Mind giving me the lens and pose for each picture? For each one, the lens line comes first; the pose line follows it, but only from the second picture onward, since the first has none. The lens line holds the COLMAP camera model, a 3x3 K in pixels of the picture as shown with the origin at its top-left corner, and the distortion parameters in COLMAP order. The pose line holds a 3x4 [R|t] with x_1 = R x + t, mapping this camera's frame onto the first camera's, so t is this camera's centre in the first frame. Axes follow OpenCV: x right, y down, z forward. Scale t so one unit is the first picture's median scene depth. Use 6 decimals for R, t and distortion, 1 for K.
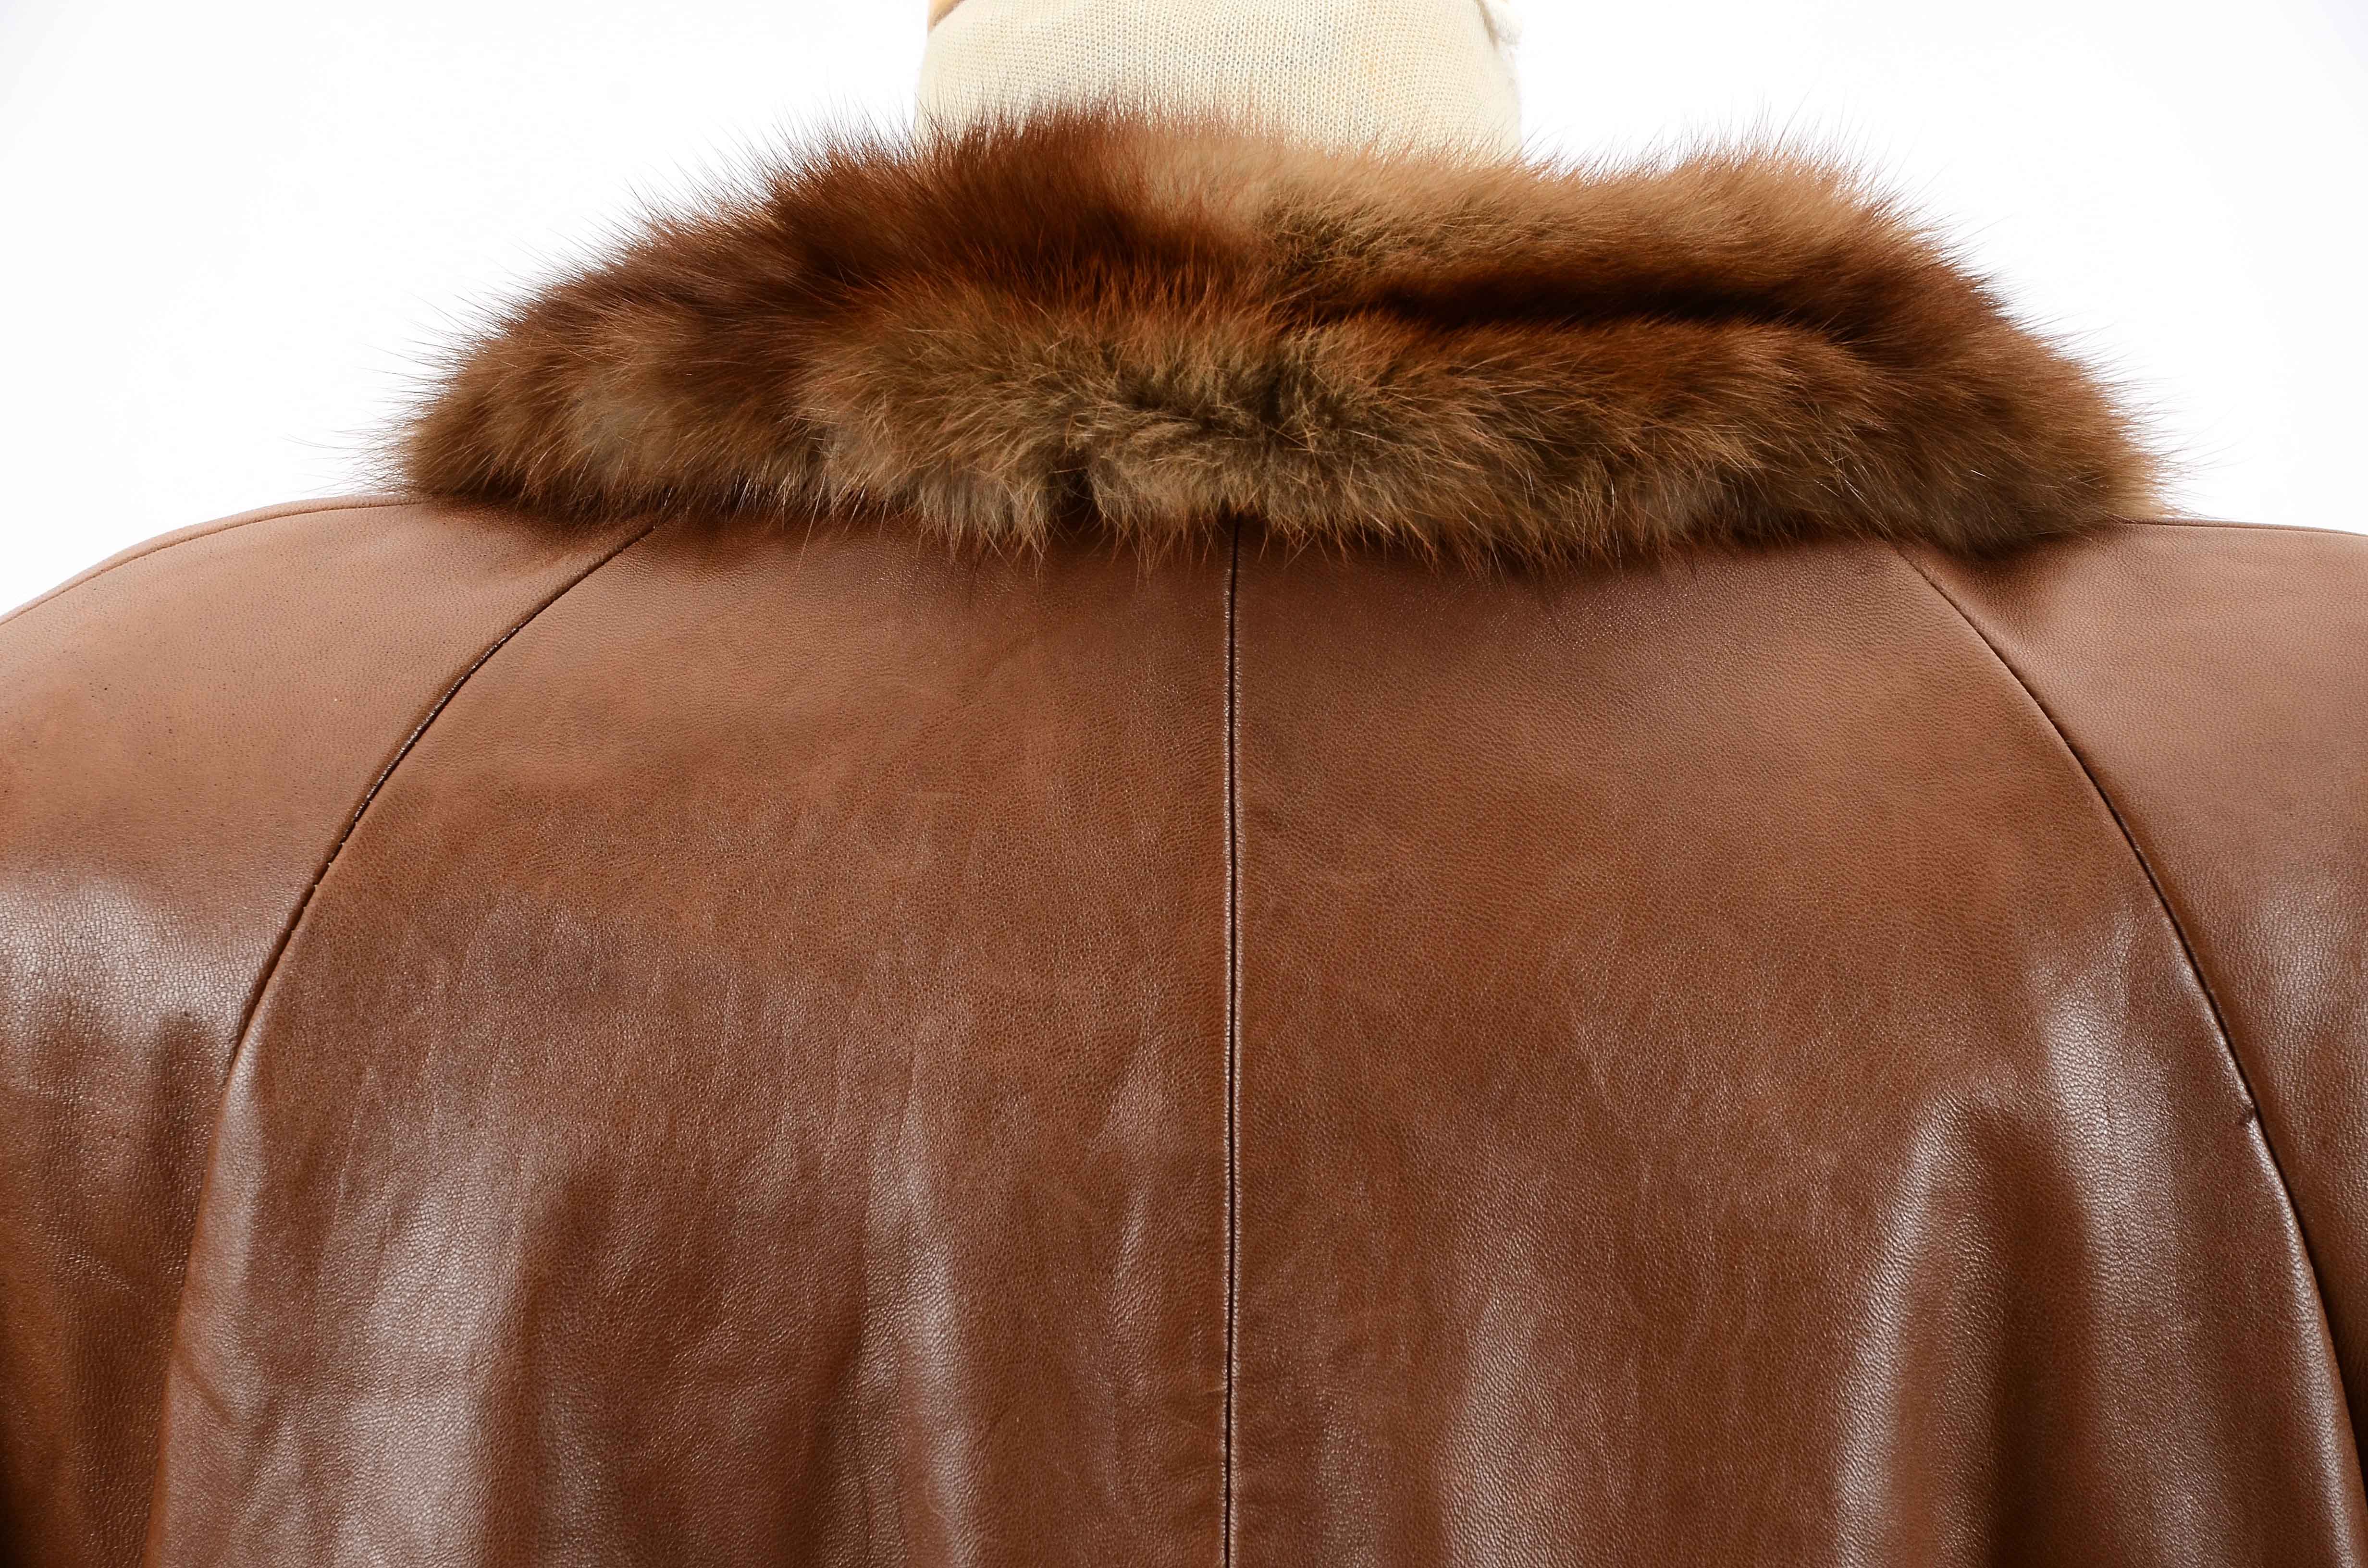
lens RADIAL K [[10019.8, 0, 1184.0], [0, 10019.8, 784.0], [0, 0, 1]] dist [1.415535, -1.930687]
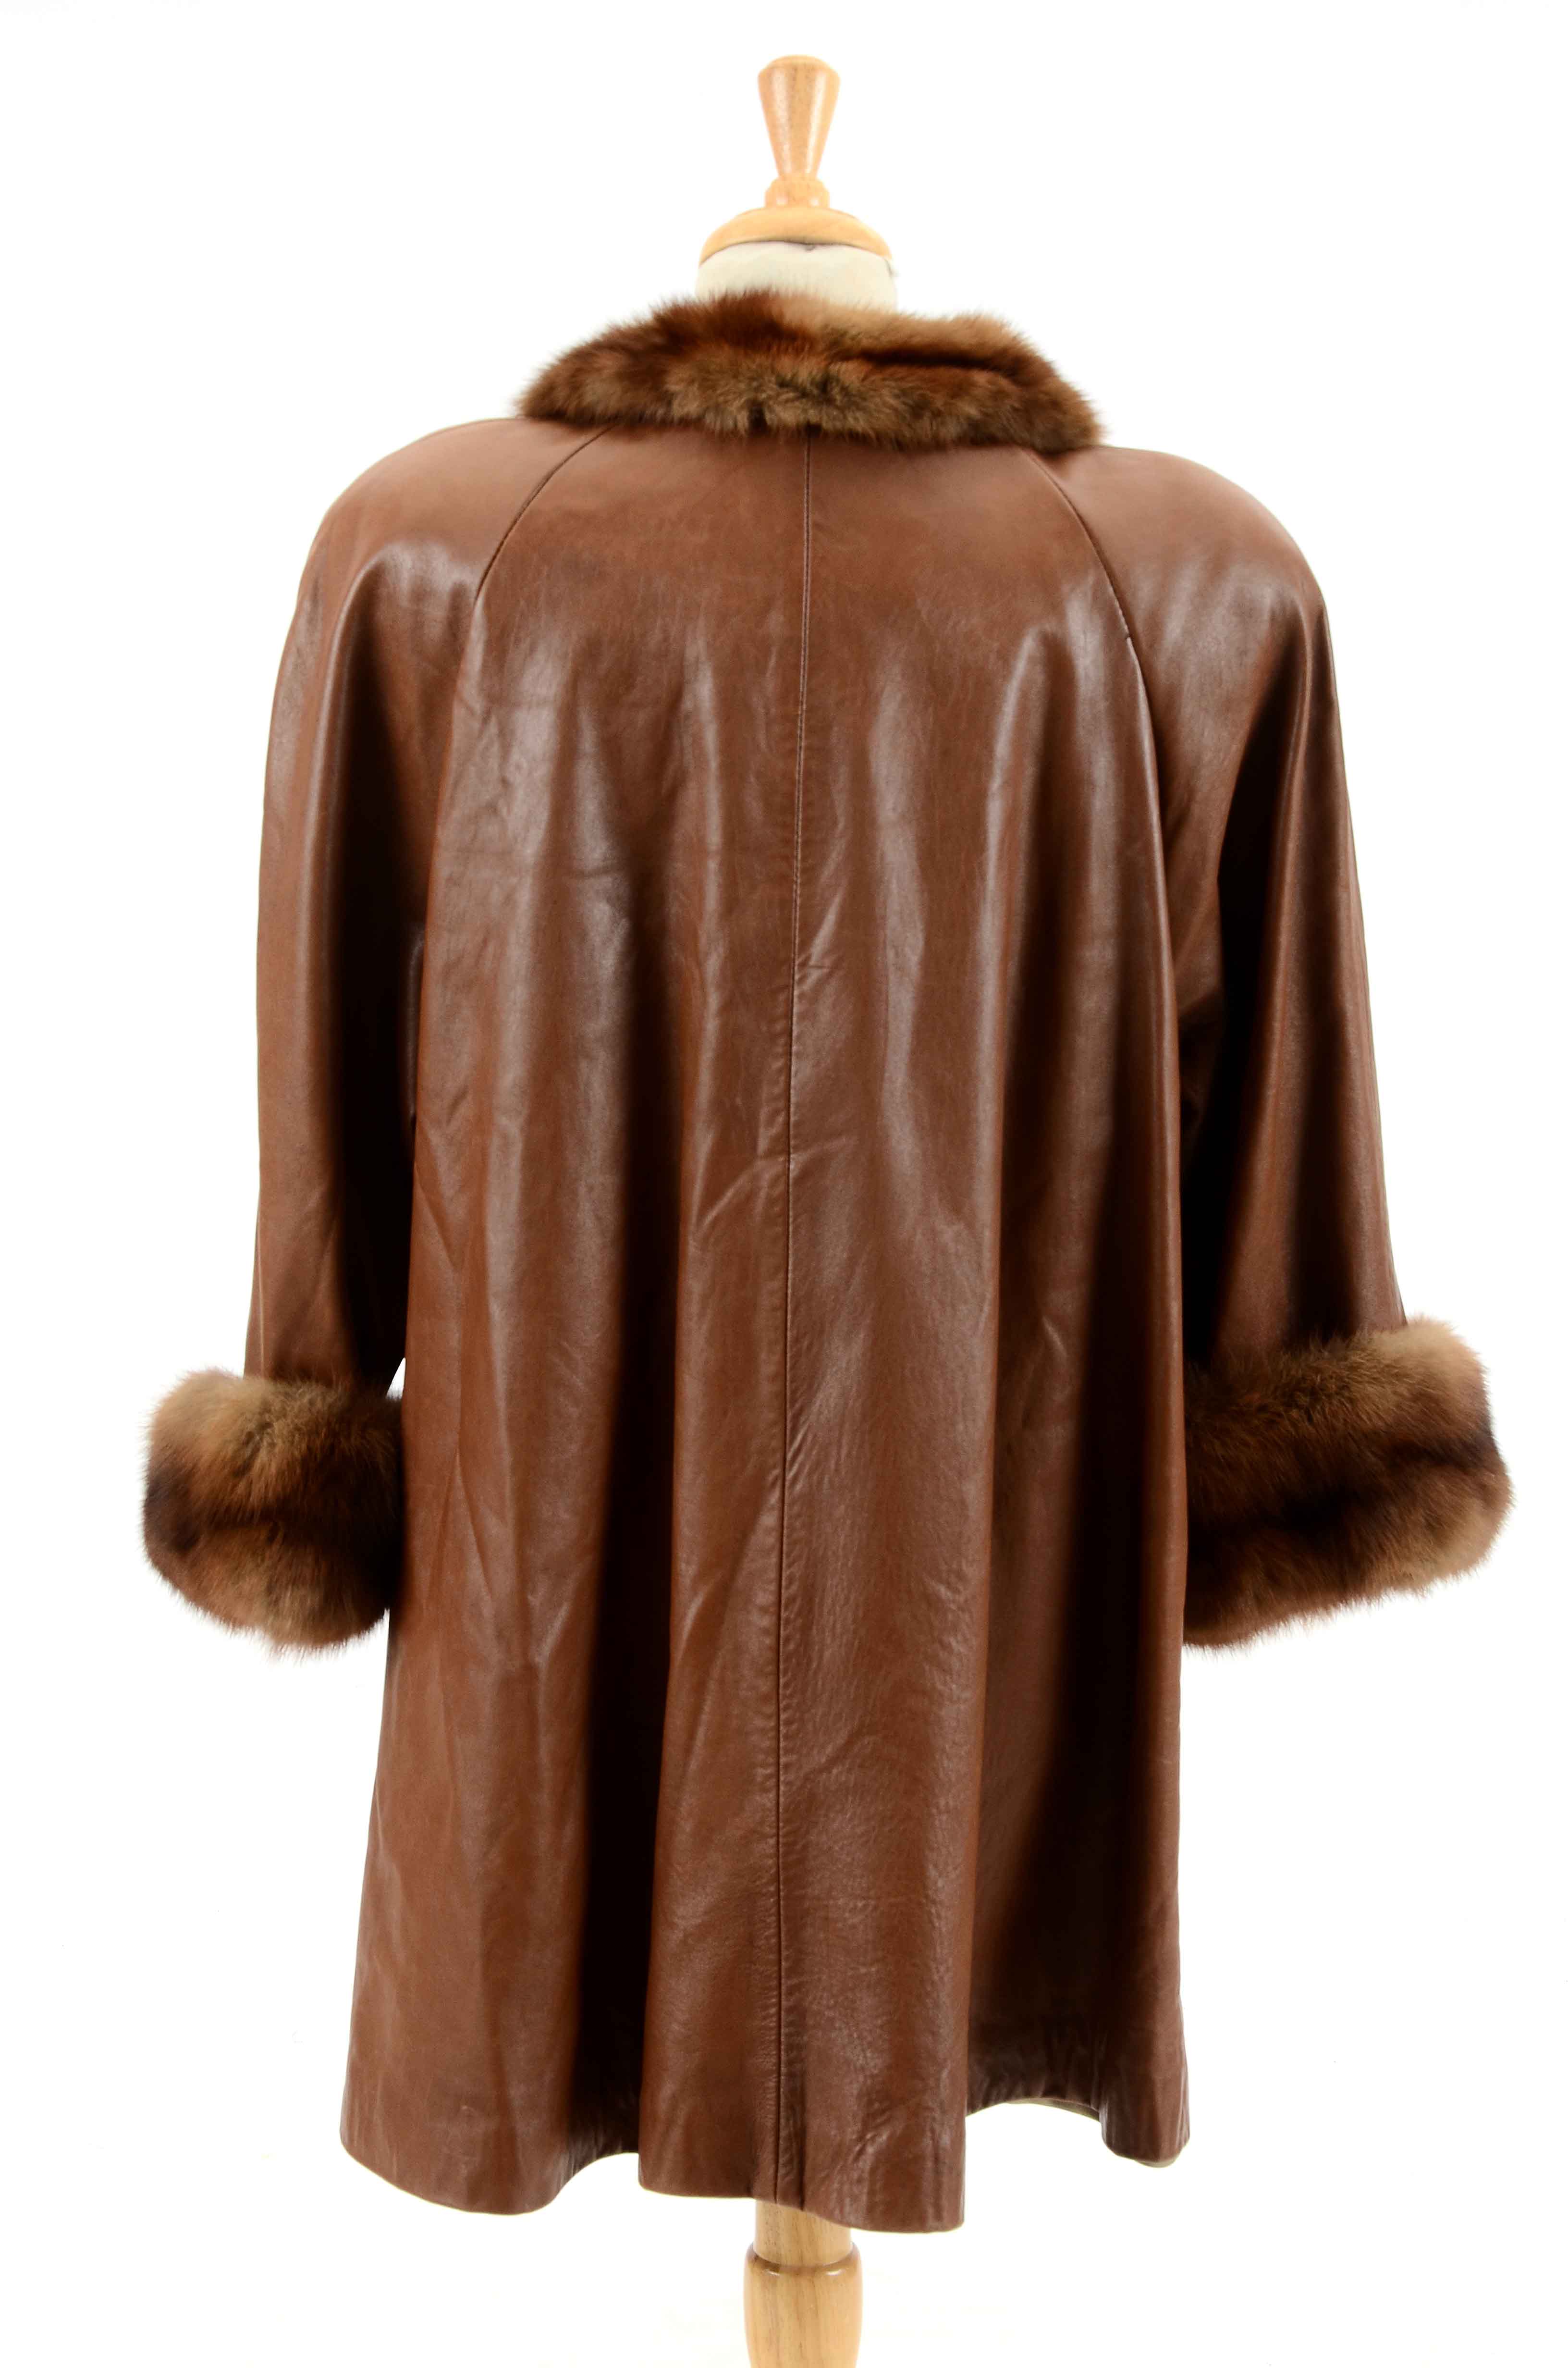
lens RADIAL K [[5200.4, 0, 784.0], [0, 5200.4, 1184.0], [0, 0, 1]] dist [0.431840, -0.403165]
pose [[0.997266, 0.026219, 0.069093, -0.106540], [-0.030599, 0.997537, 0.063108, 0.102066], [-0.067268, -0.065050, 0.995612, -0.595765]]
